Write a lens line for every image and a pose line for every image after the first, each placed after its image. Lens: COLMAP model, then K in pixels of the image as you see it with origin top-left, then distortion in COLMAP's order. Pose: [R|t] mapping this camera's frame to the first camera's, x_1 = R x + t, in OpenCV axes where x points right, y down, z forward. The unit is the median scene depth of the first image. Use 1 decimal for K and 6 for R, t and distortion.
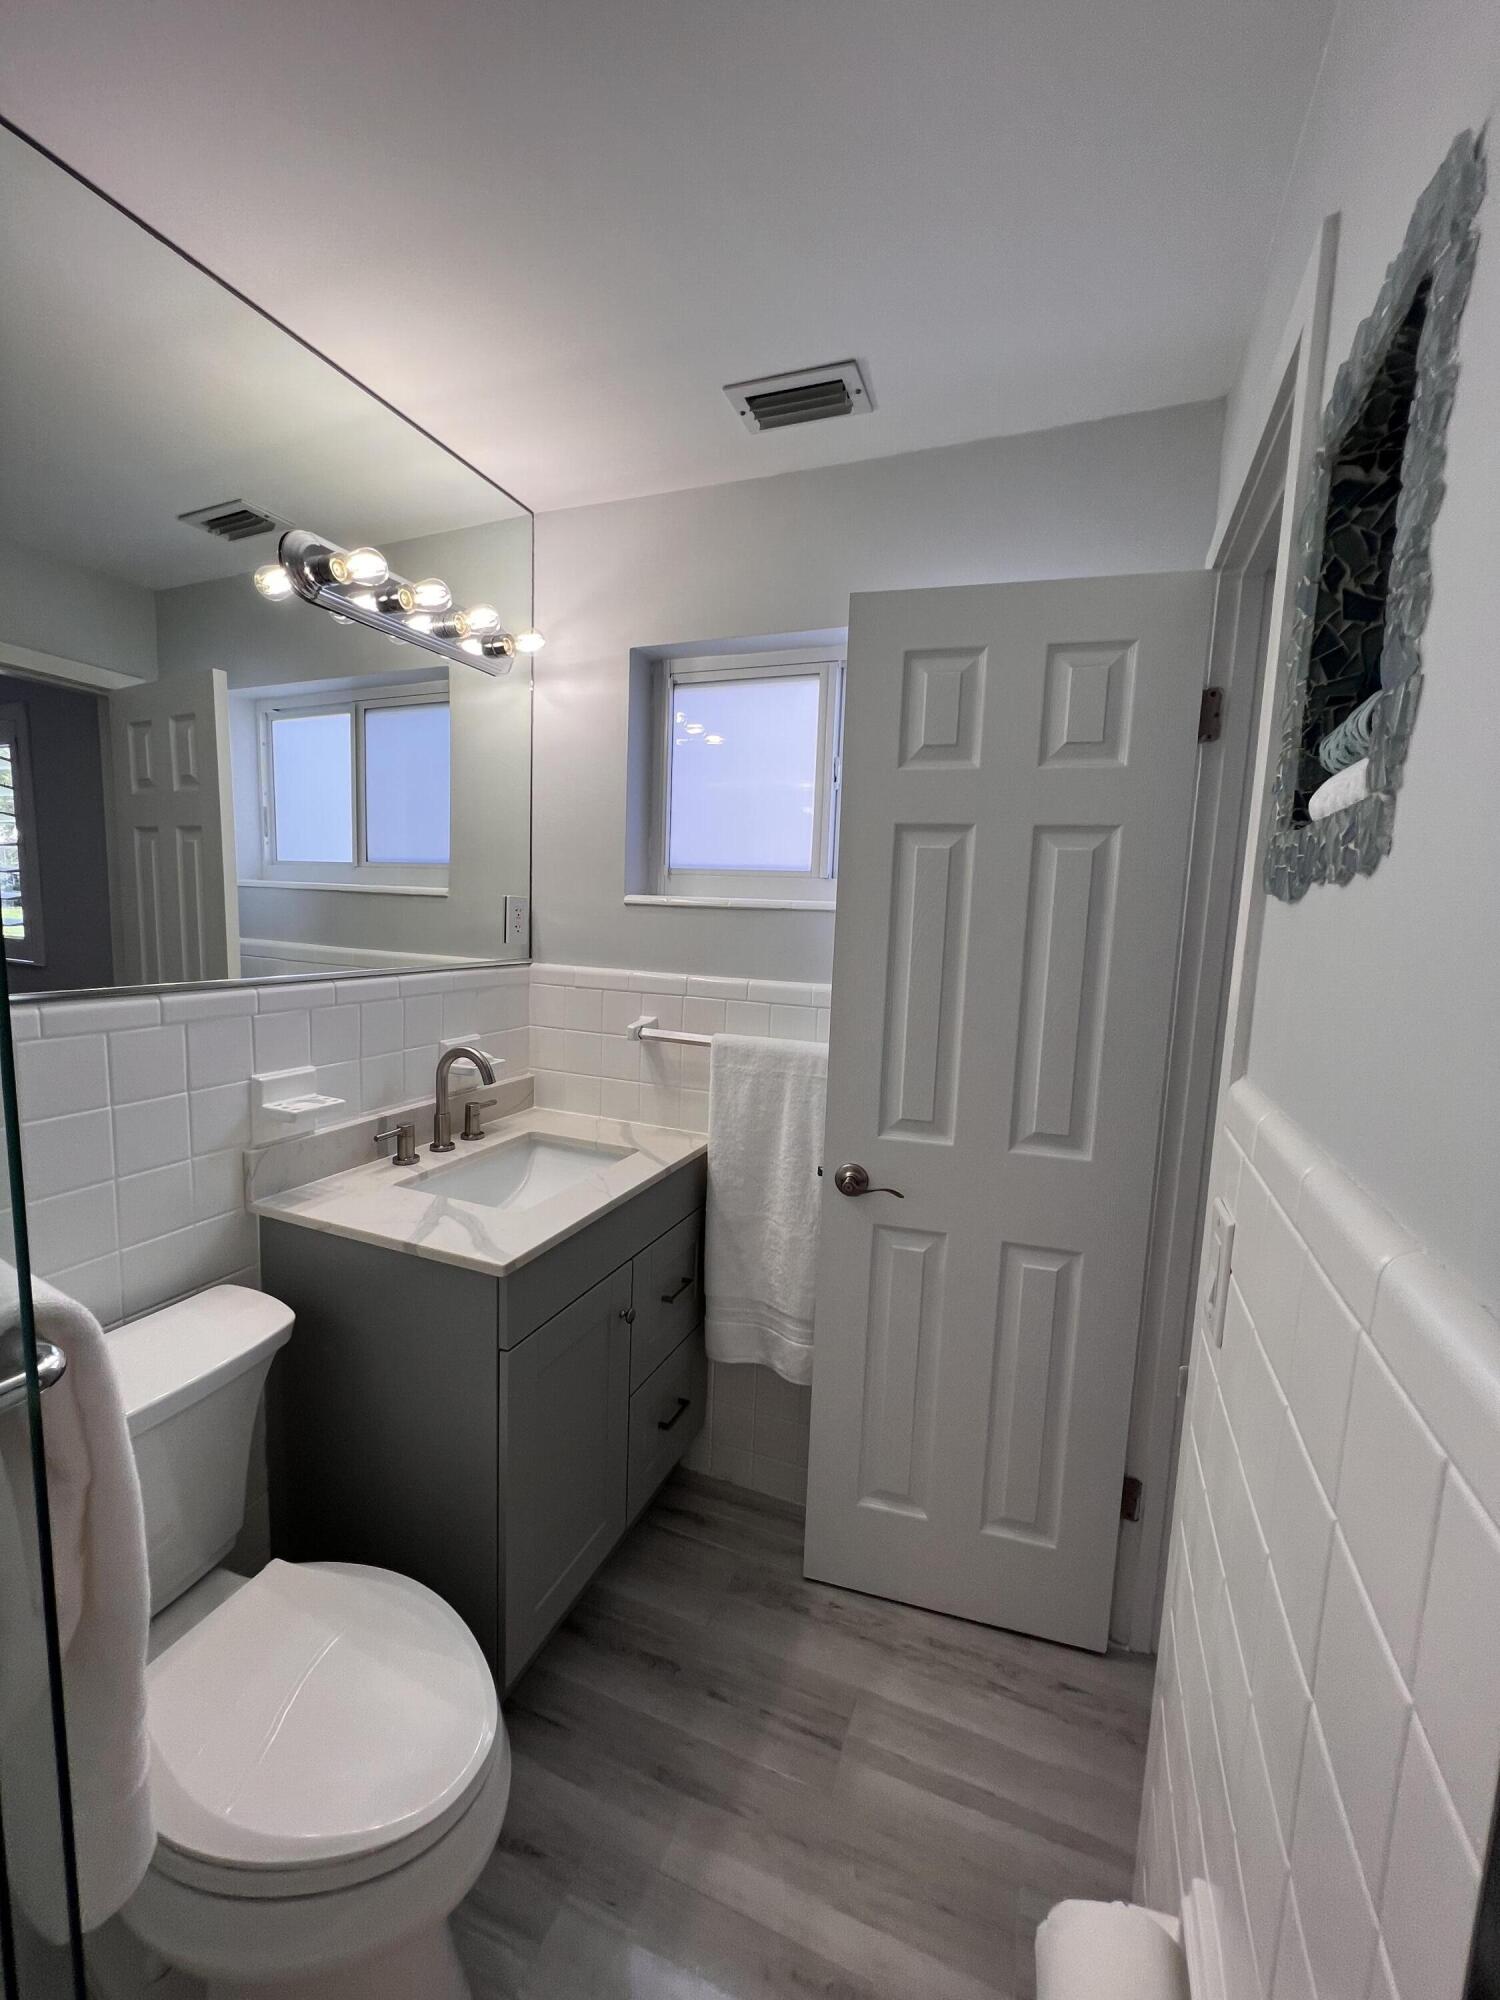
lens RADIAL K [[807.2, 0, 754.6], [0, 807.2, 1007.2], [0, 0, 1]] dist [0.000445, 0.001583]
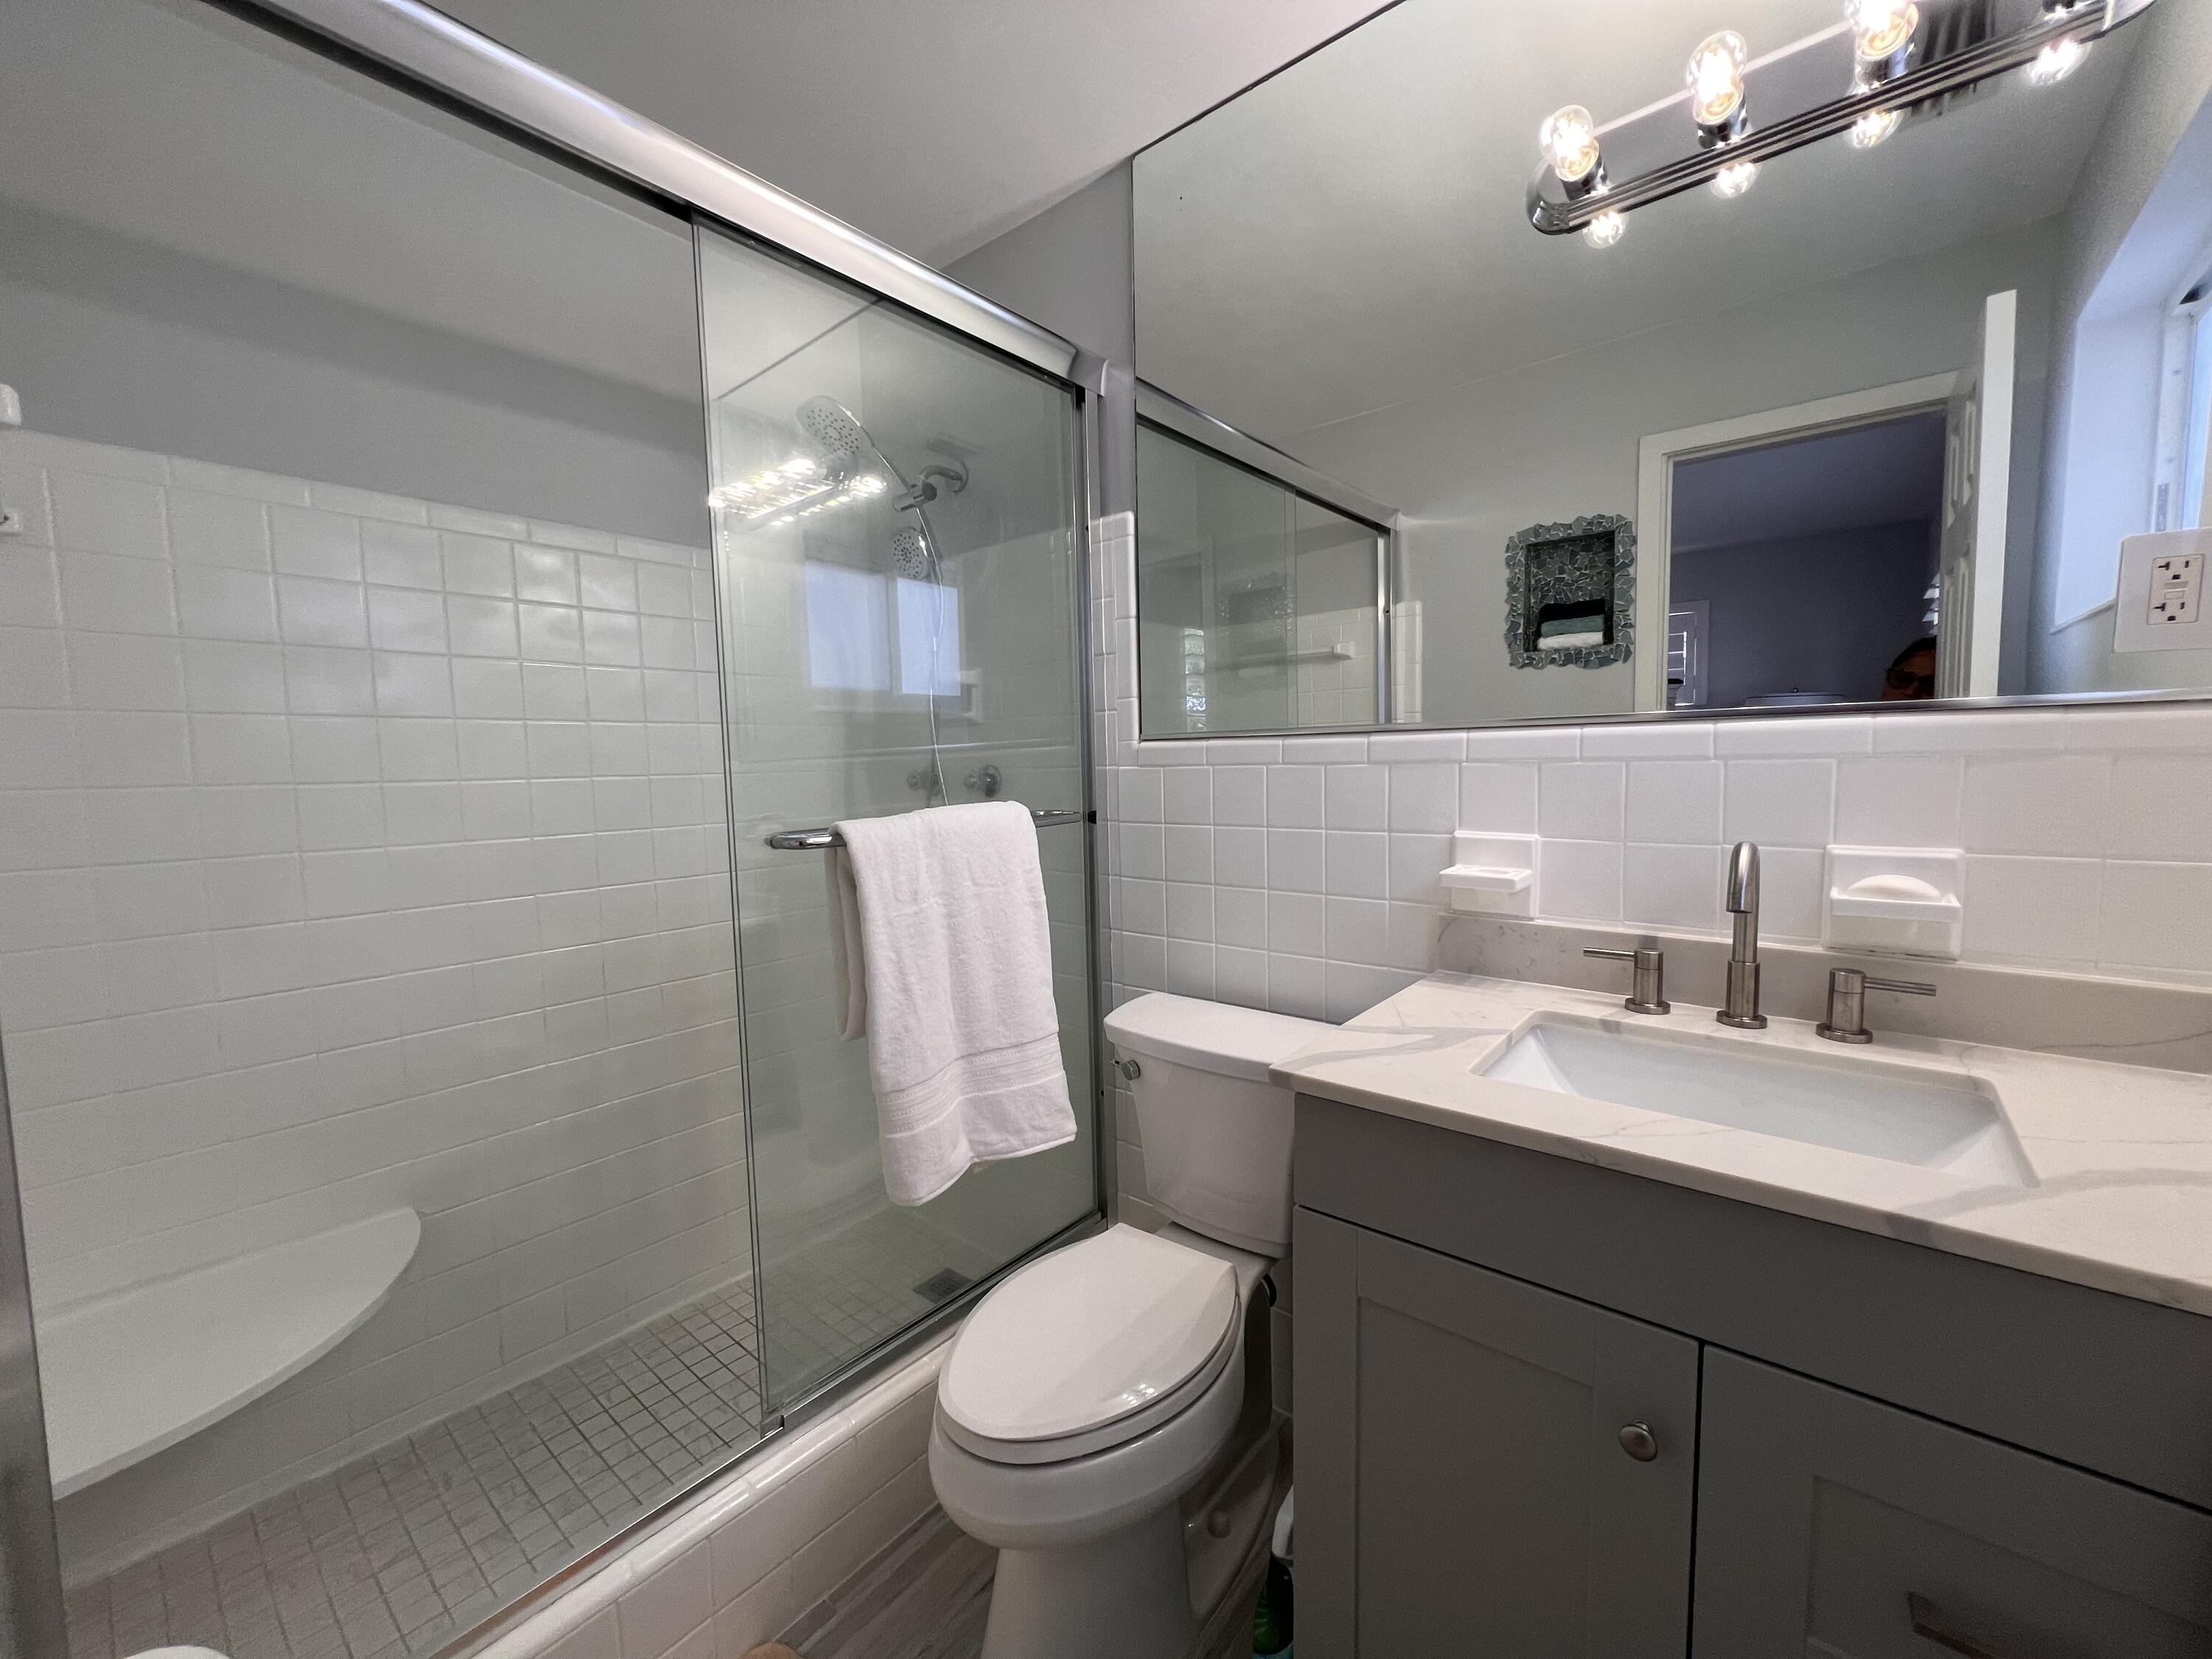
lens RADIAL K [[892.8, 0, 1106.8], [0, 892.8, 826.0], [0, 0, 1]] dist [0.000445, 0.001583]
pose [[-0.302578, 0.039950, -0.952287, 0.419775], [-0.106824, 0.991405, 0.075533, 0.044896], [0.947119, 0.124582, -0.295710, 0.893143]]
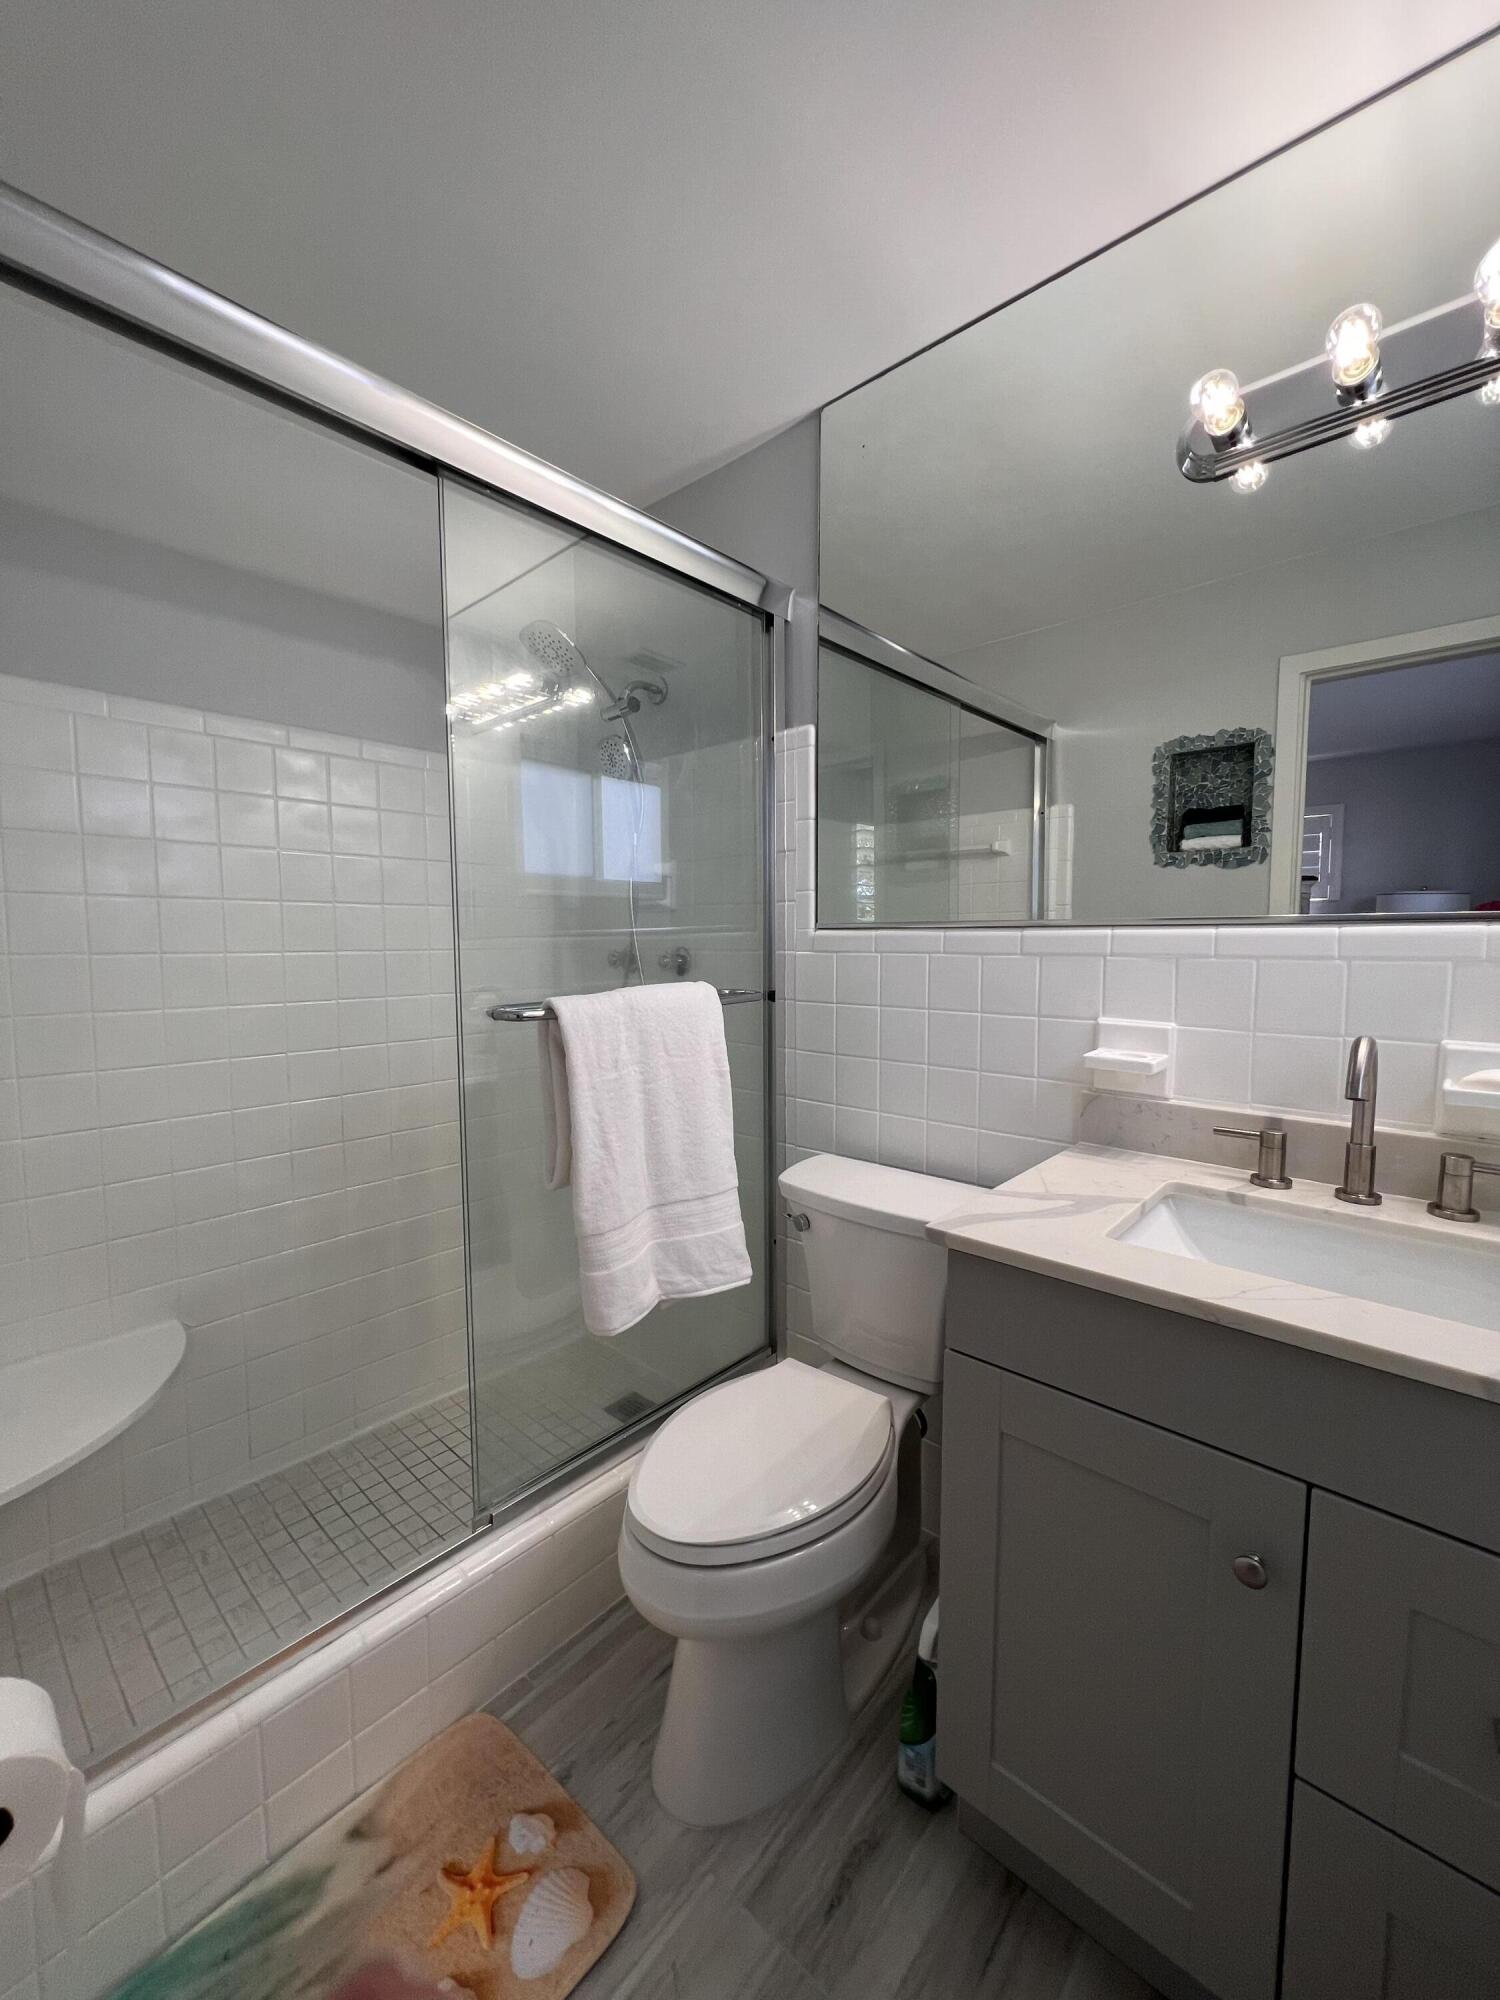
lens RADIAL K [[807.2, 0, 749.3], [0, 807.2, 999.0], [0, 0, 1]] dist [0.000445, 0.001583]
pose [[-0.340769, 0.034446, -0.939516, 0.440775], [-0.125366, 0.988739, 0.081722, 0.034134], [0.931751, 0.145632, -0.332613, 0.893012]]
